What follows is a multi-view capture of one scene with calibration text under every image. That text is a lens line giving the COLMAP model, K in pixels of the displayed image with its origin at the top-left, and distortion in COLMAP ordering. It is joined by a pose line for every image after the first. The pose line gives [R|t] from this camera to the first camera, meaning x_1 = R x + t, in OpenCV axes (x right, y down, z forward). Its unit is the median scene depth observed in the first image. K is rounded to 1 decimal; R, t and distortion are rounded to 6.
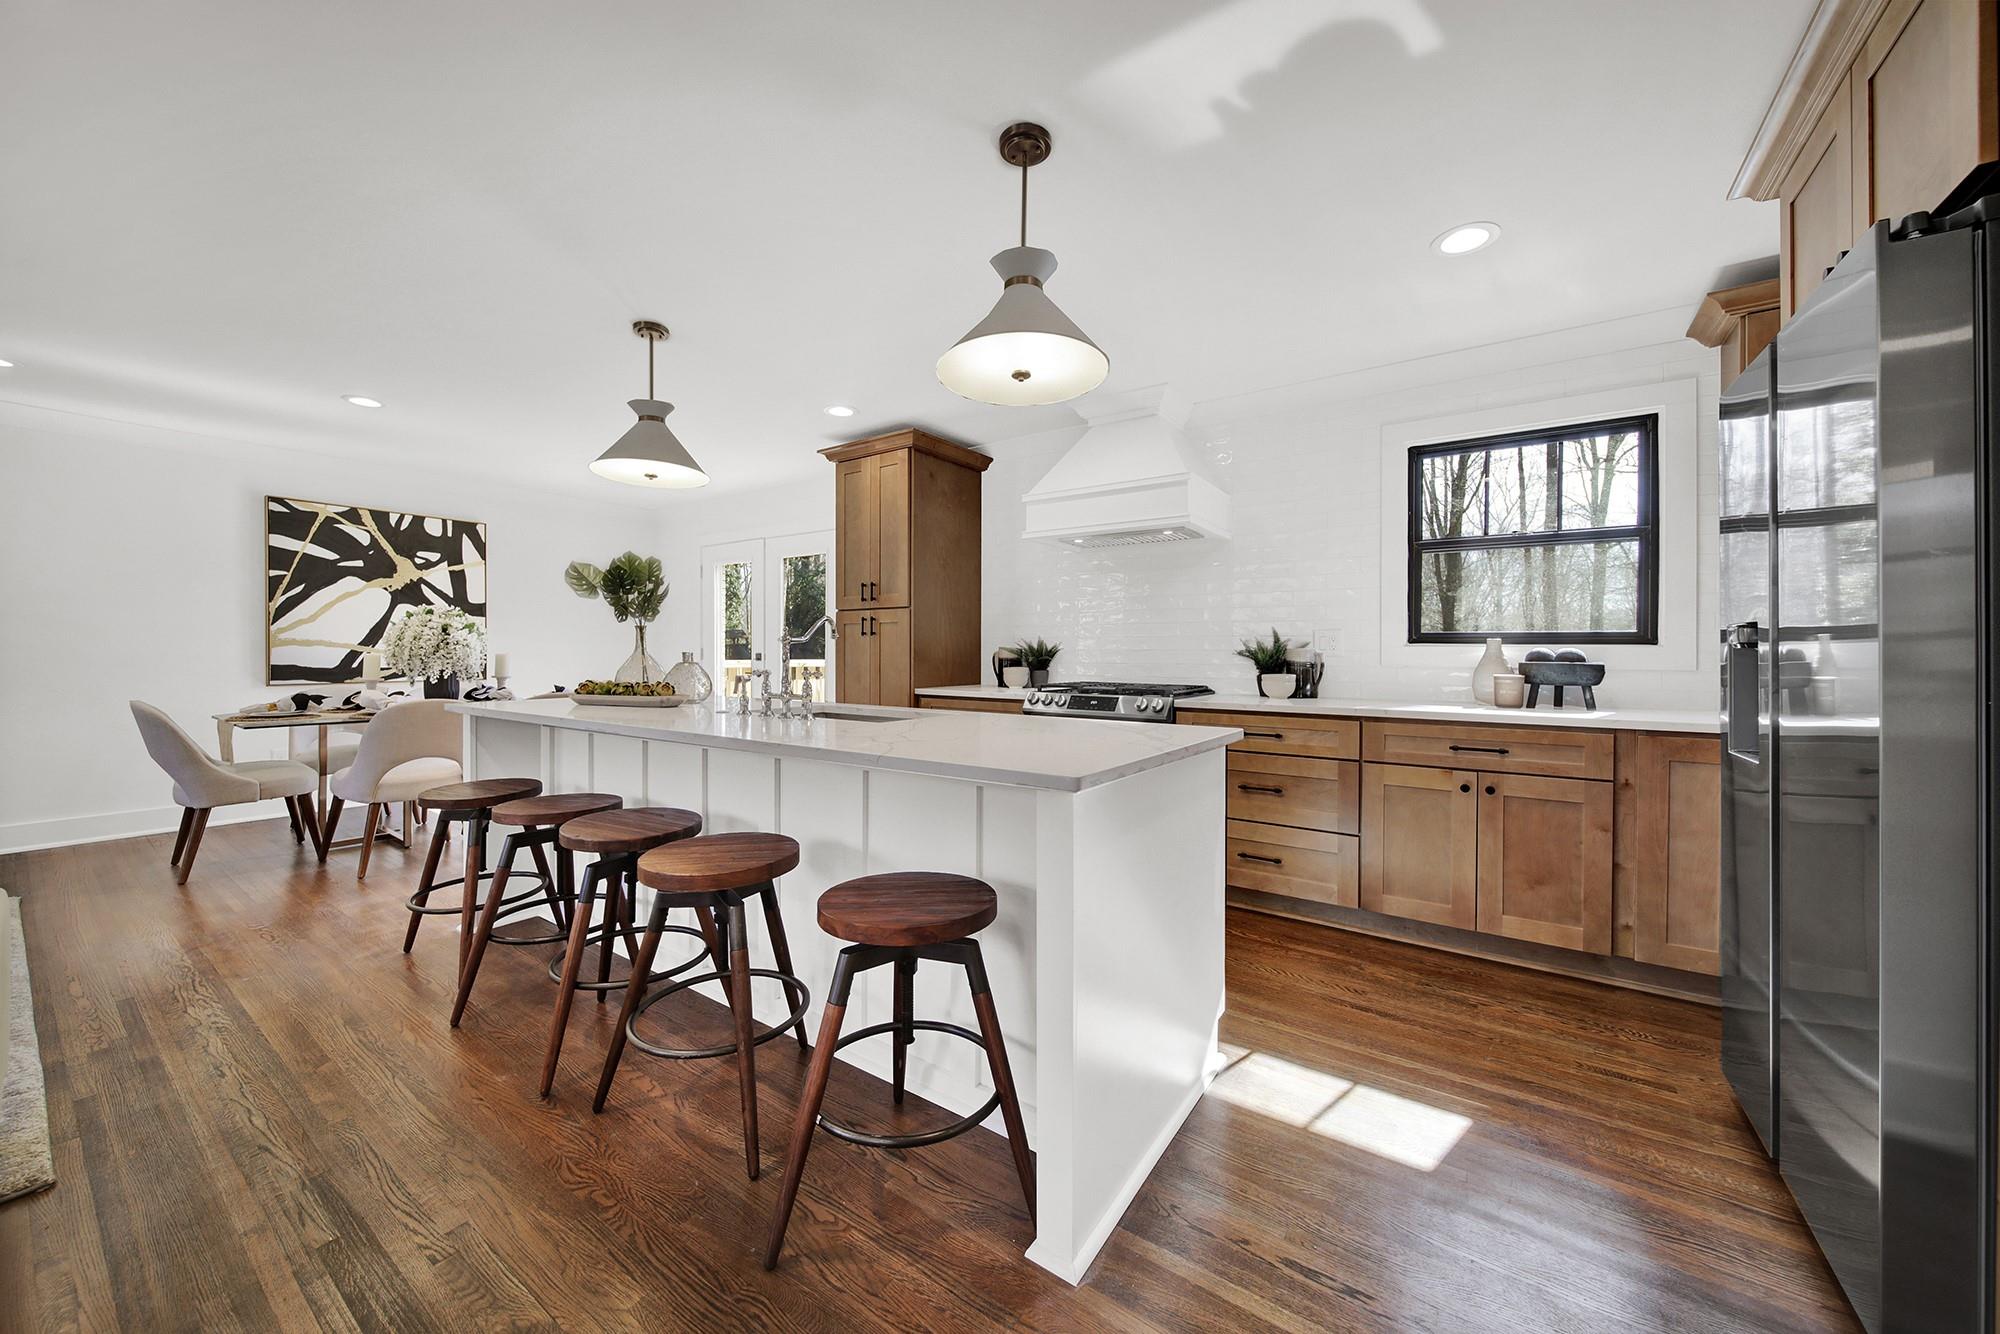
lens RADIAL K [[718.1, 0, 983.9], [0, 718.1, 660.3], [0, 0, 1]] dist [0.001432, -0.001334]
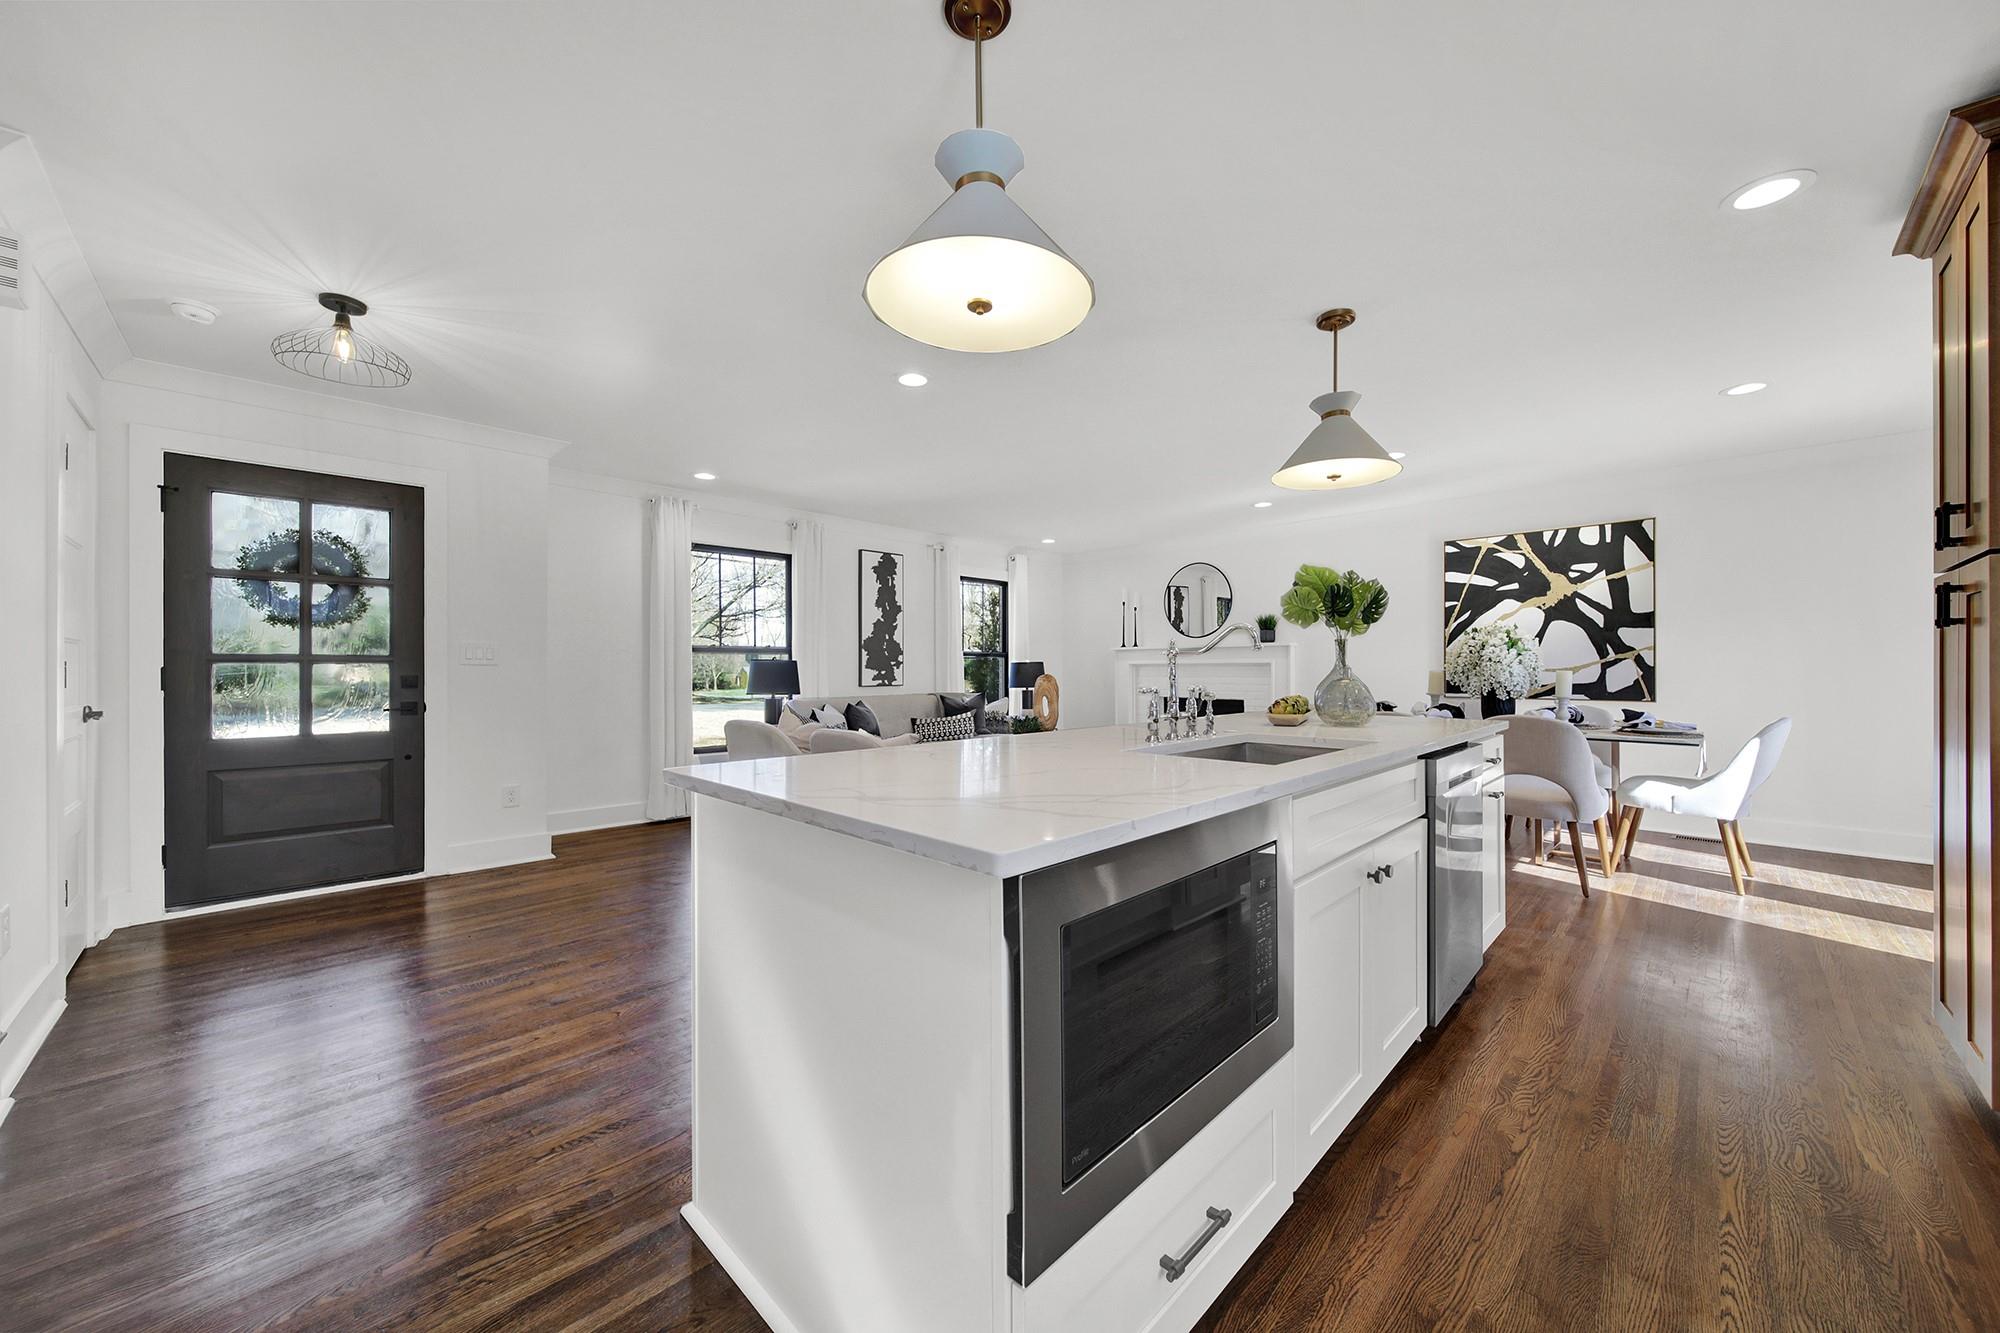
lens RADIAL K [[718.1, 0, 1010.5], [0, 718.1, 667.0], [0, 0, 1]] dist [0.001432, -0.001334]
pose [[-0.151185, -0.006119, -0.988486, 0.324687], [-0.007388, 0.999960, -0.005060, -0.003927], [0.988478, 0.006538, -0.151225, 0.459506]]
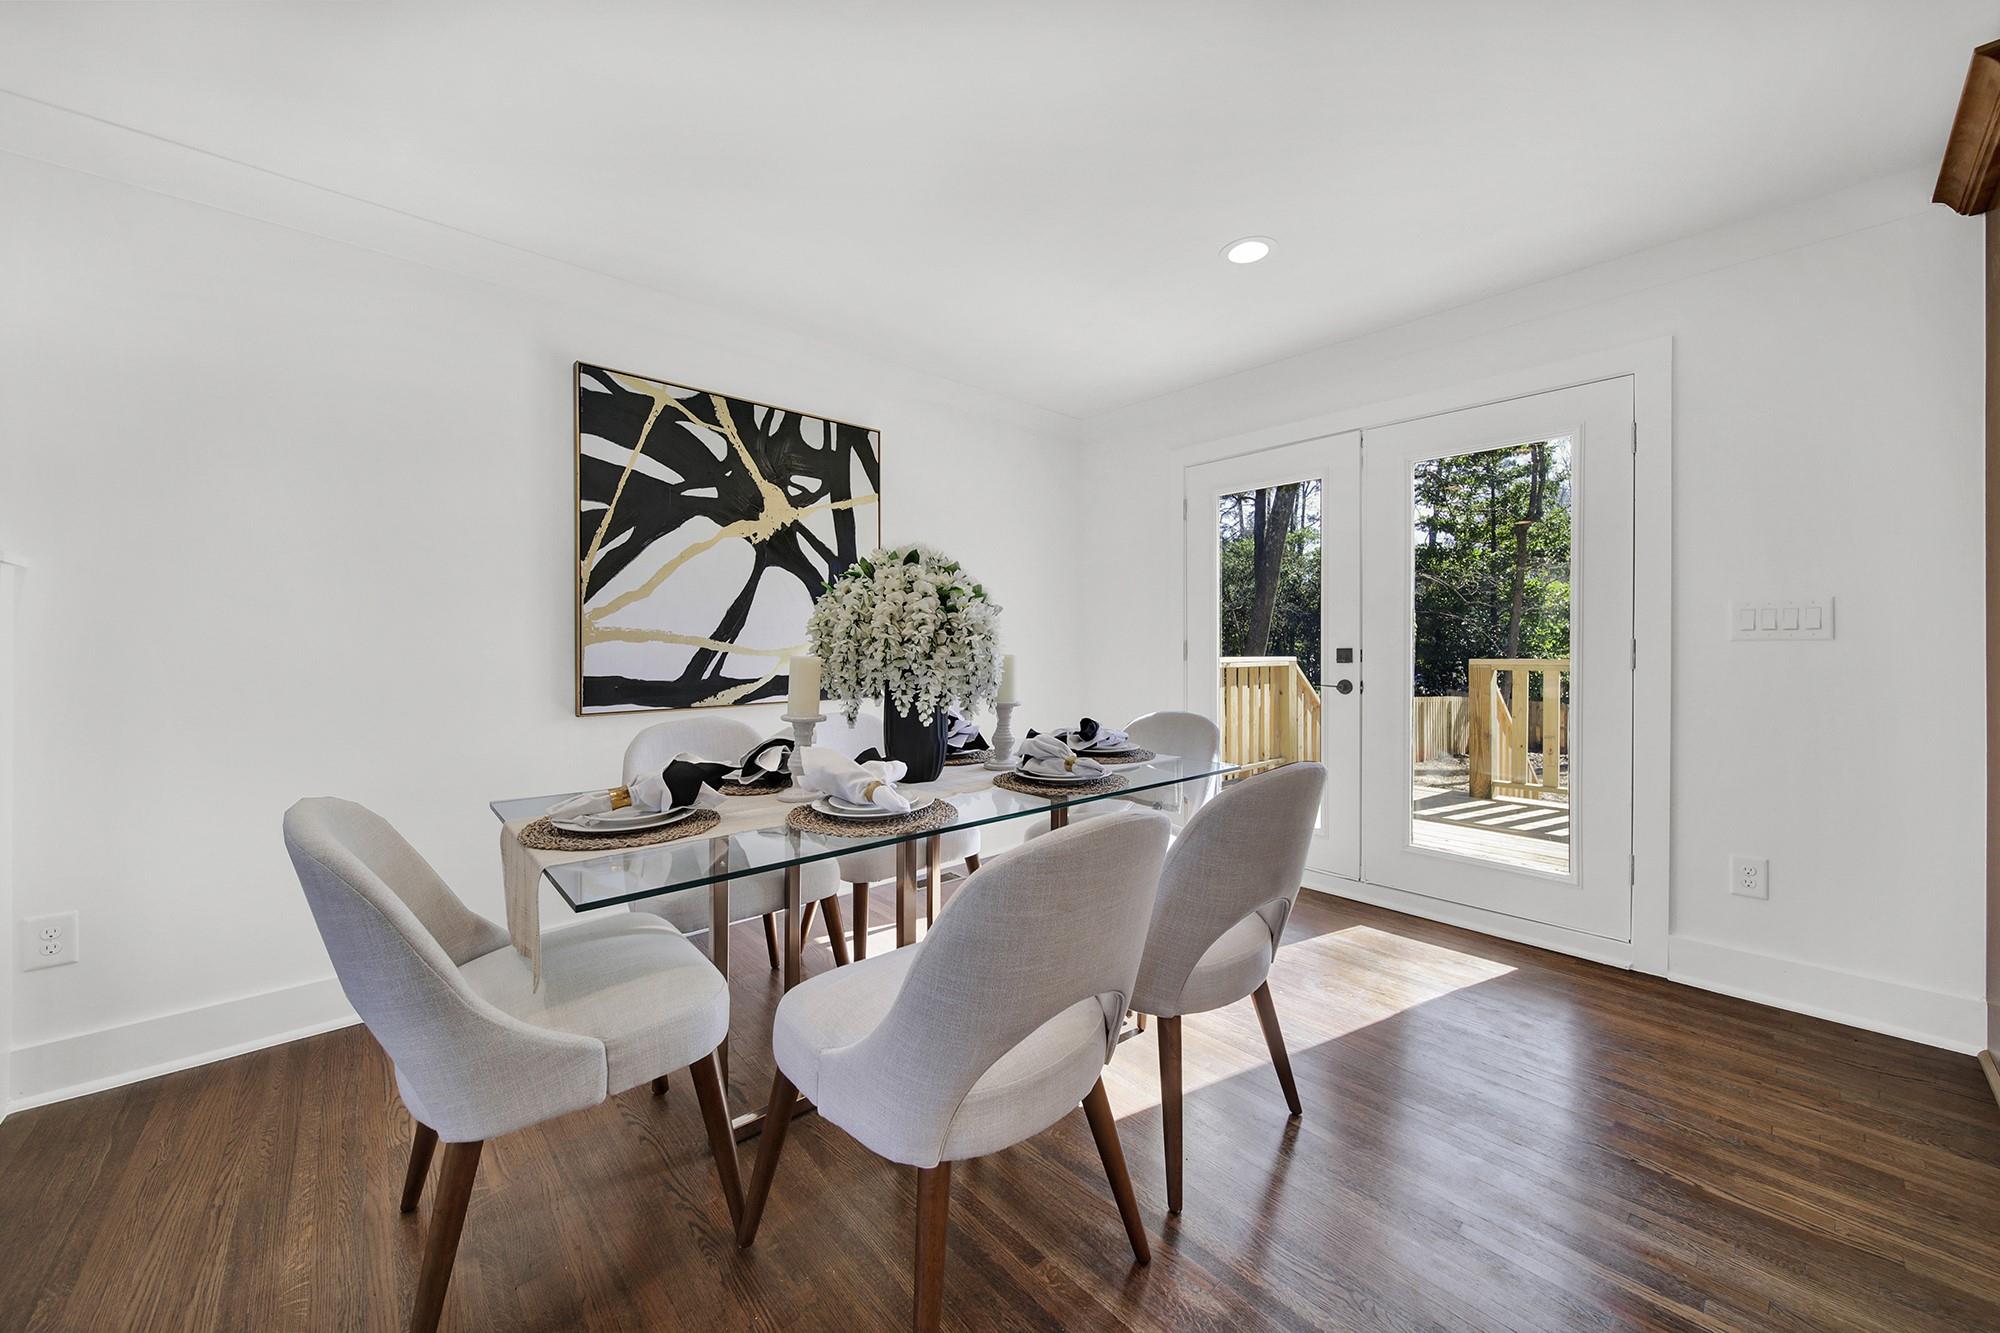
lens RADIAL K [[718.1, 0, 991.2], [0, 718.1, 645.0], [0, 0, 1]] dist [0.001432, -0.001334]
pose [[0.976656, -0.008825, -0.214627, -0.589029], [0.006465, 0.999911, -0.011694, -0.009658], [0.214711, 0.010034, 0.976626, 0.549683]]
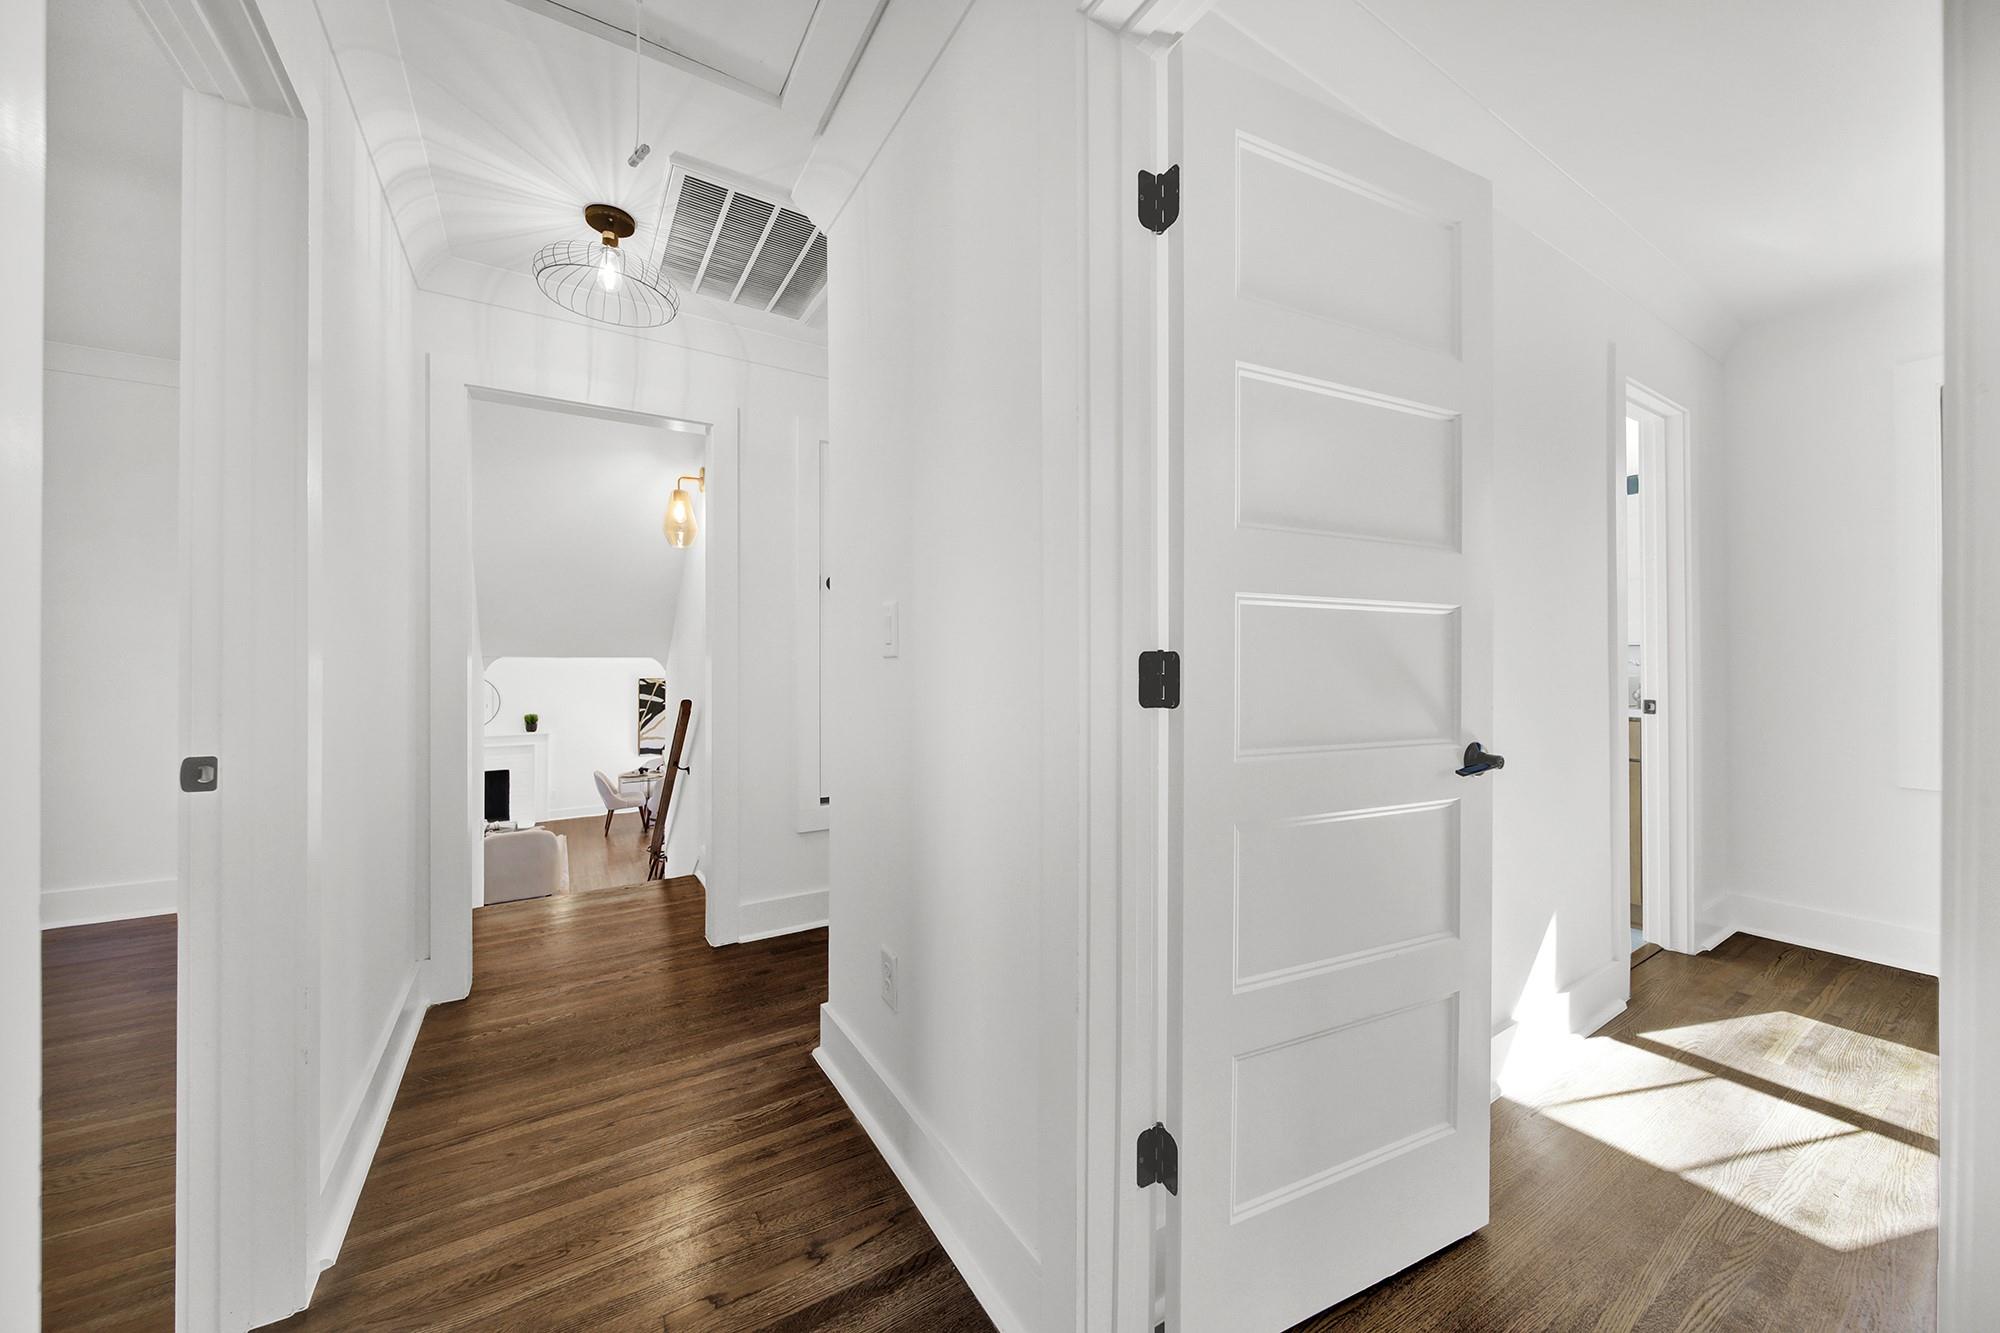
lens RADIAL K [[718.1, 0, 999.3], [0, 718.1, 658.8], [0, 0, 1]] dist [0.001432, -0.001334]
pose [[0.923395, -0.001552, -0.383847, 1.081043], [-0.001200, 0.999975, -0.006930, -0.283676], [0.383848, 0.006860, 0.923371, -0.794026]]
